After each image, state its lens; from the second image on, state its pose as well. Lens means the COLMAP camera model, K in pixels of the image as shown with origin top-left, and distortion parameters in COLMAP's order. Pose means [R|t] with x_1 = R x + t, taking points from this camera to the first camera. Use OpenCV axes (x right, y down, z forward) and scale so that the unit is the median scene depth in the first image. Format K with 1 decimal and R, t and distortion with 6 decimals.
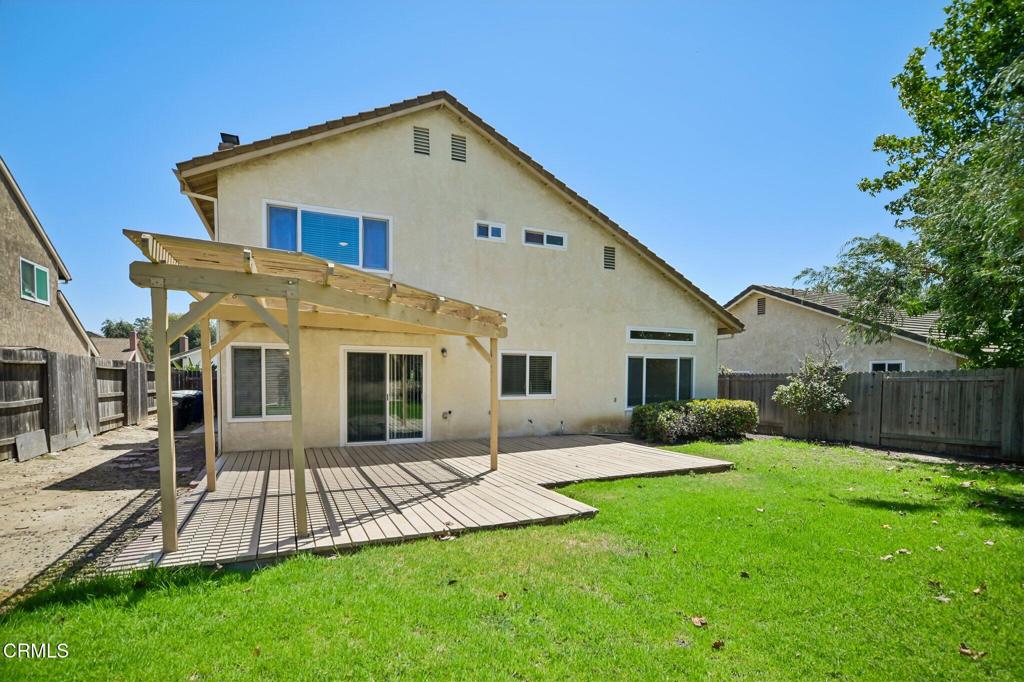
lens RADIAL K [[476.1, 0, 508.7], [0, 476.1, 398.2], [0, 0, 1]] dist [-0.009901, 0.000311]
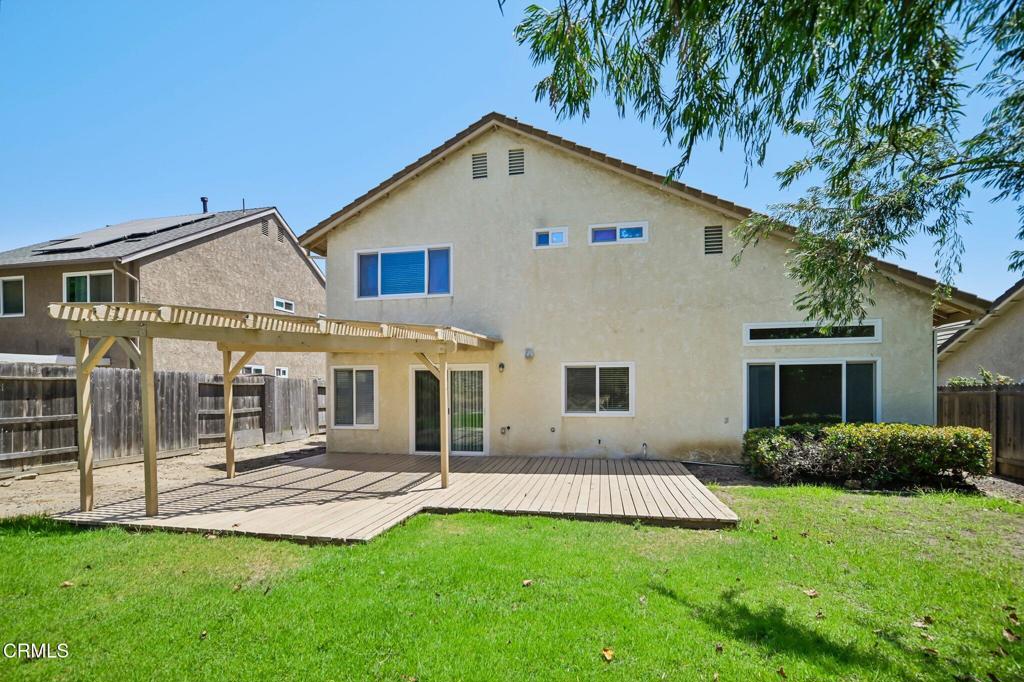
lens RADIAL K [[476.1, 0, 517.0], [0, 476.1, 395.3], [0, 0, 1]] dist [-0.009901, 0.000311]
pose [[0.814366, -0.001470, -0.580350, 0.464301], [-0.019390, 0.999370, -0.029740, -0.008828], [0.580028, 0.035472, 0.813824, 0.205939]]
